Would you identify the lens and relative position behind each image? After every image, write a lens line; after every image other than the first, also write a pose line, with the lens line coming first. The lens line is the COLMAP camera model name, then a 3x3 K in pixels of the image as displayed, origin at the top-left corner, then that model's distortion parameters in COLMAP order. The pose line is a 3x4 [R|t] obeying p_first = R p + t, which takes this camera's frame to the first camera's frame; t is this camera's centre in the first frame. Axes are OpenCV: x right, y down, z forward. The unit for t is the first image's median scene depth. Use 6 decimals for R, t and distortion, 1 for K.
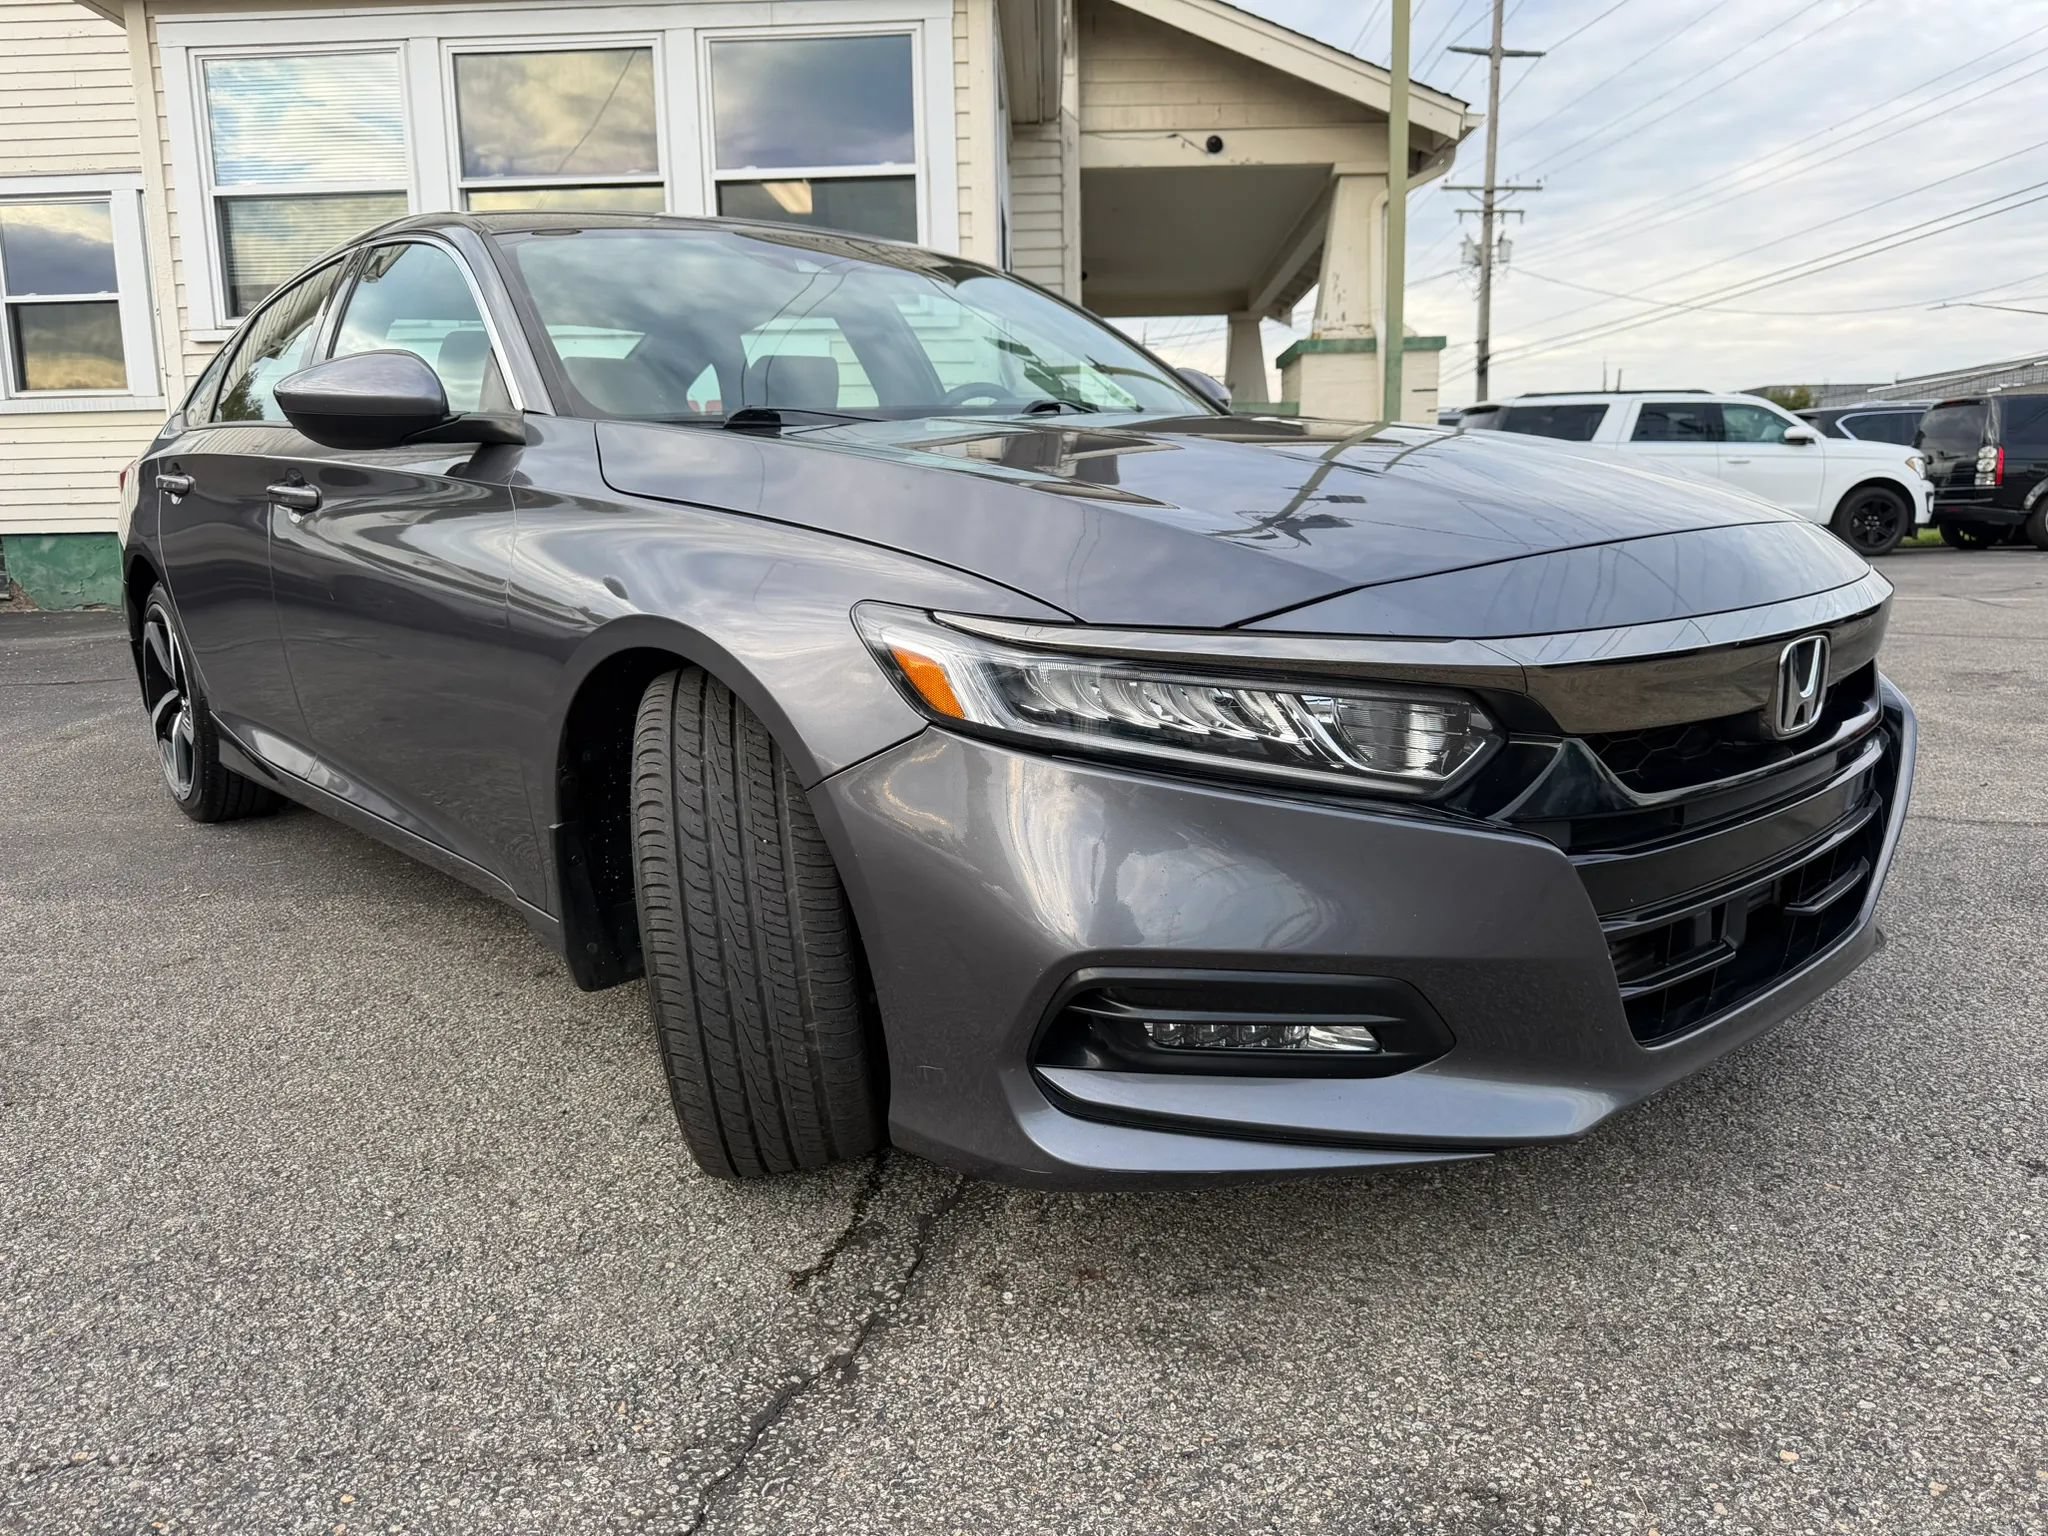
lens RADIAL K [[1502.4, 0, 1017.7], [0, 1502.4, 725.0], [0, 0, 1]] dist [0.002371, -0.013076]
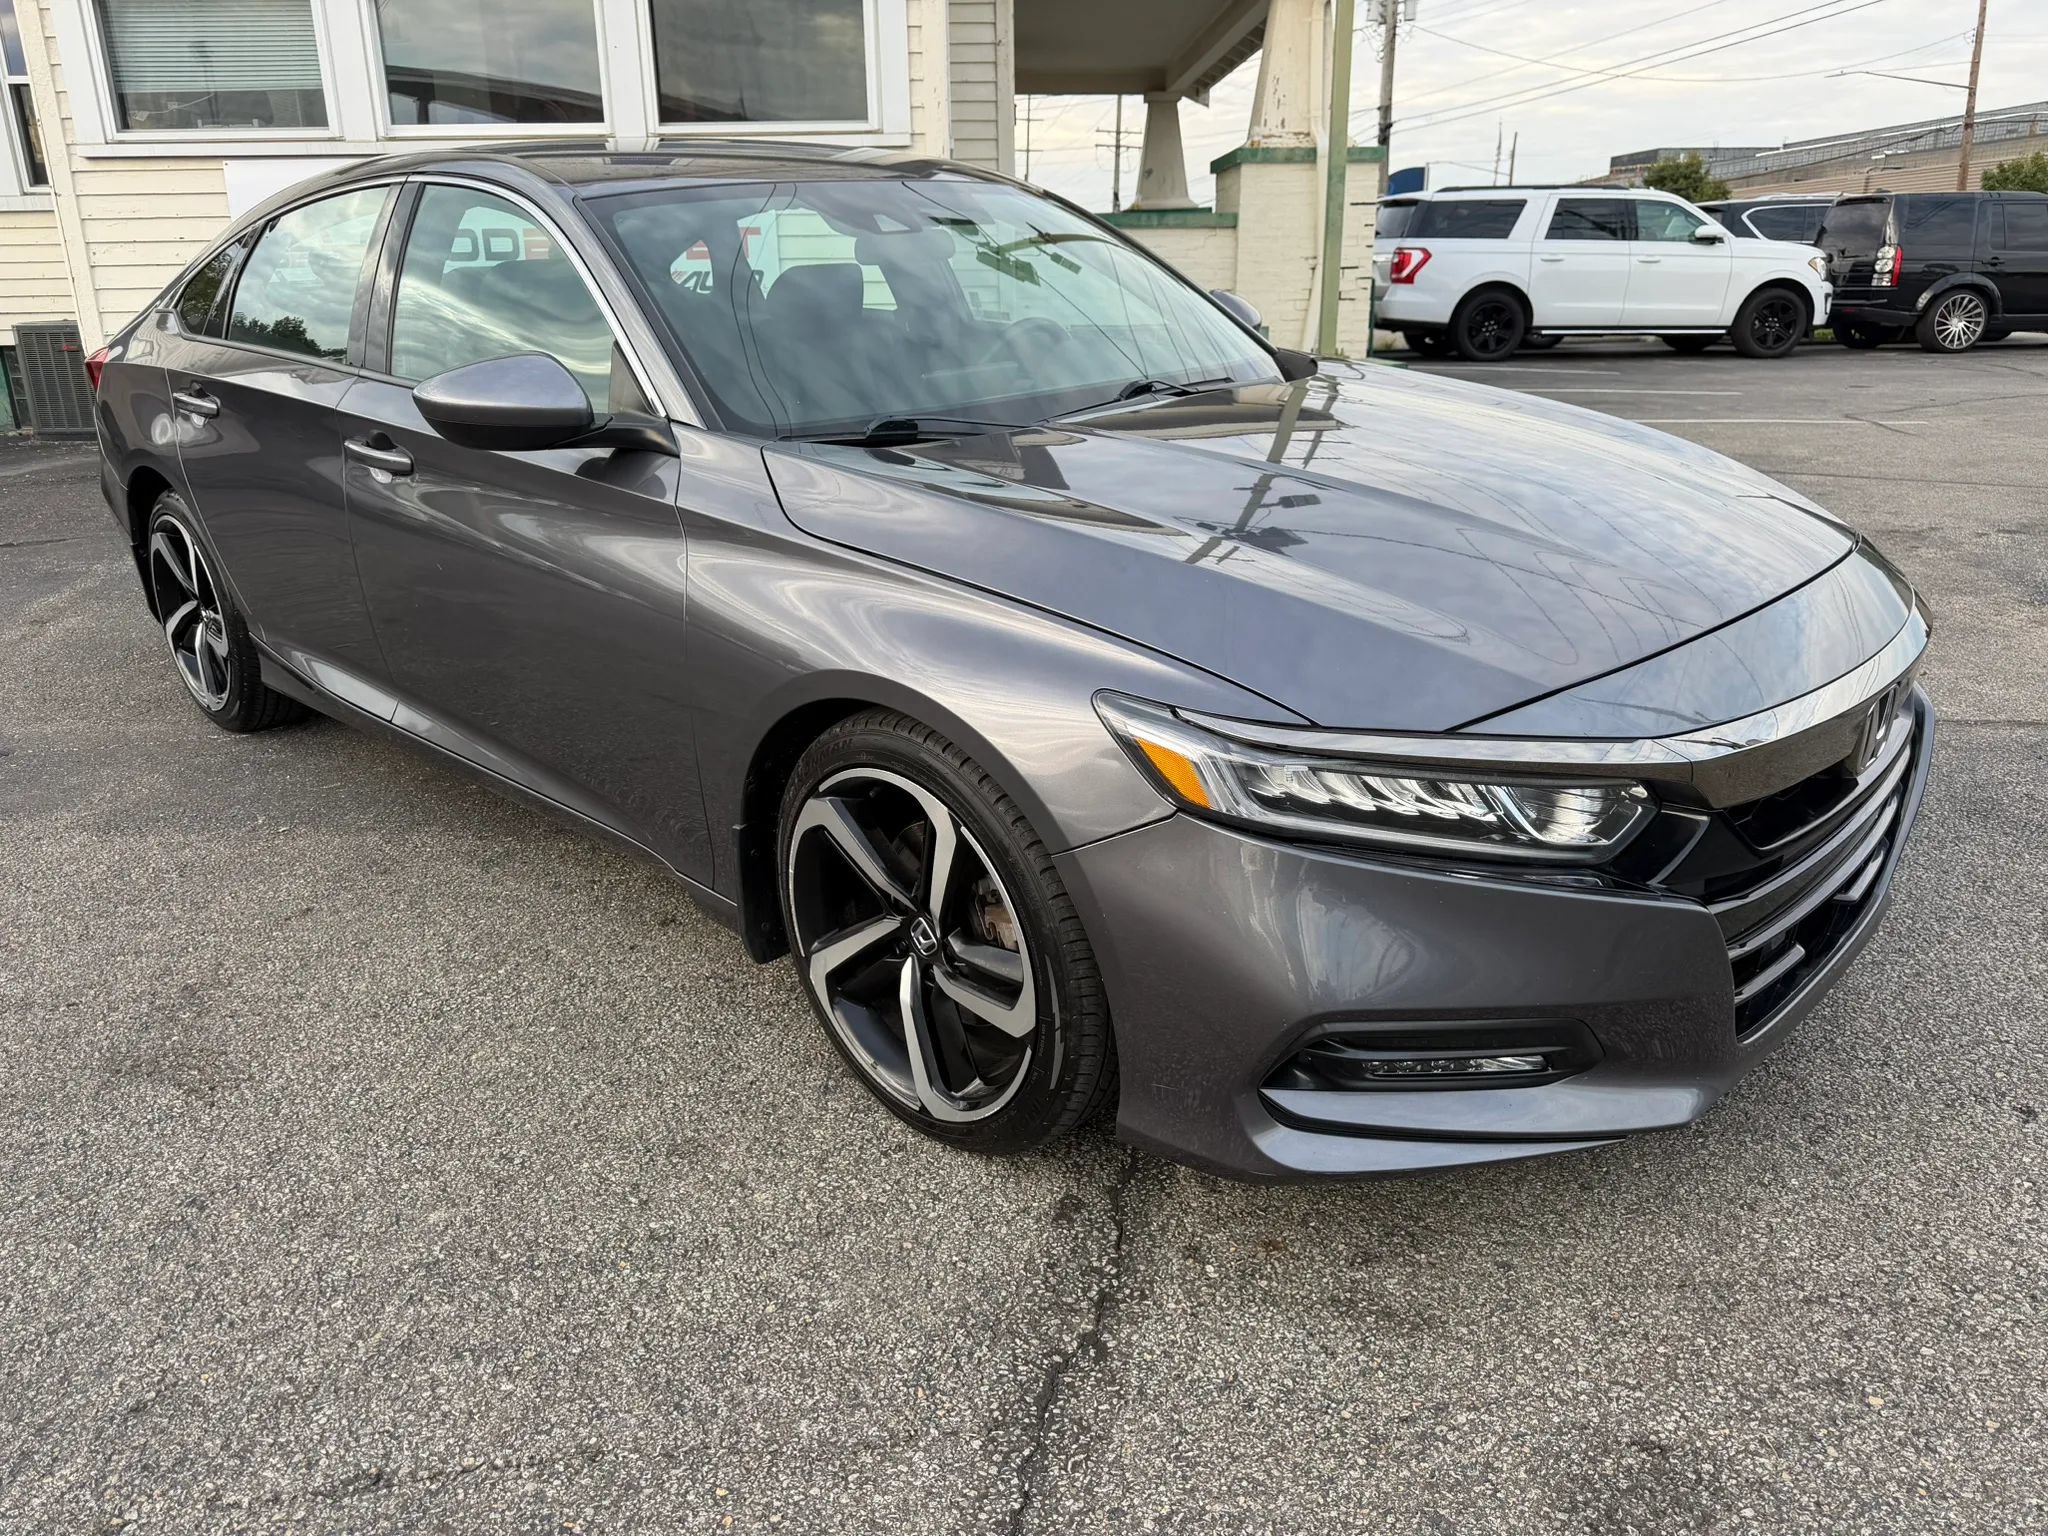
lens RADIAL K [[1502.4, 0, 1028.6], [0, 1502.4, 762.5], [0, 0, 1]] dist [0.002371, -0.013076]
pose [[0.996979, -0.012919, 0.076592, -0.227844], [0.000182, 0.986457, 0.164017, -0.198811], [-0.077673, -0.163508, 0.983480, -0.077123]]
